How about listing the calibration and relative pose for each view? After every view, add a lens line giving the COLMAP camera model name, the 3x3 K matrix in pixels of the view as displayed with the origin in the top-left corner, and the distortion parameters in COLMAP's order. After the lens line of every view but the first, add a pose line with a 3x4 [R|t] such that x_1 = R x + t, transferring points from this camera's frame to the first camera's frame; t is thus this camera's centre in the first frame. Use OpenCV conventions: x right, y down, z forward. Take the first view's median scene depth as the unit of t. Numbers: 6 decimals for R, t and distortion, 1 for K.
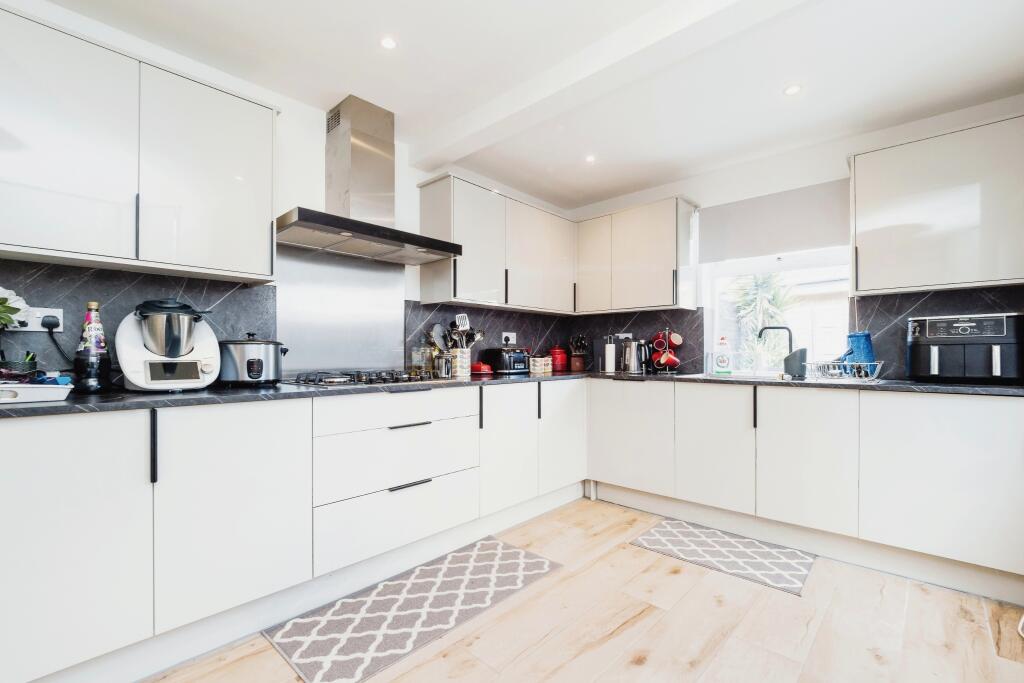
lens RADIAL K [[442.4, 0, 513.3], [0, 442.4, 353.6], [0, 0, 1]] dist [-0.002726, -0.000423]
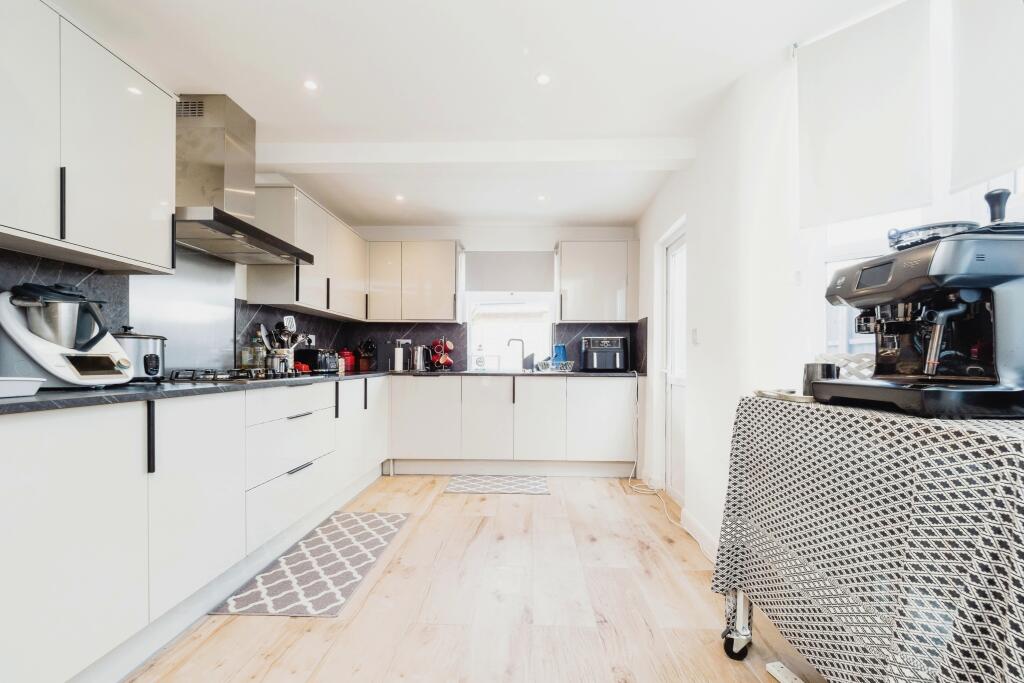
lens RADIAL K [[436.5, 0, 512.5], [0, 436.5, 362.4], [0, 0, 1]] dist [-0.000511, -0.000025]
pose [[0.760618, 0.001102, 0.649199, -0.408124], [-0.006066, 0.999967, 0.005409, 0.013067], [-0.649172, -0.008053, 0.760599, -0.149848]]
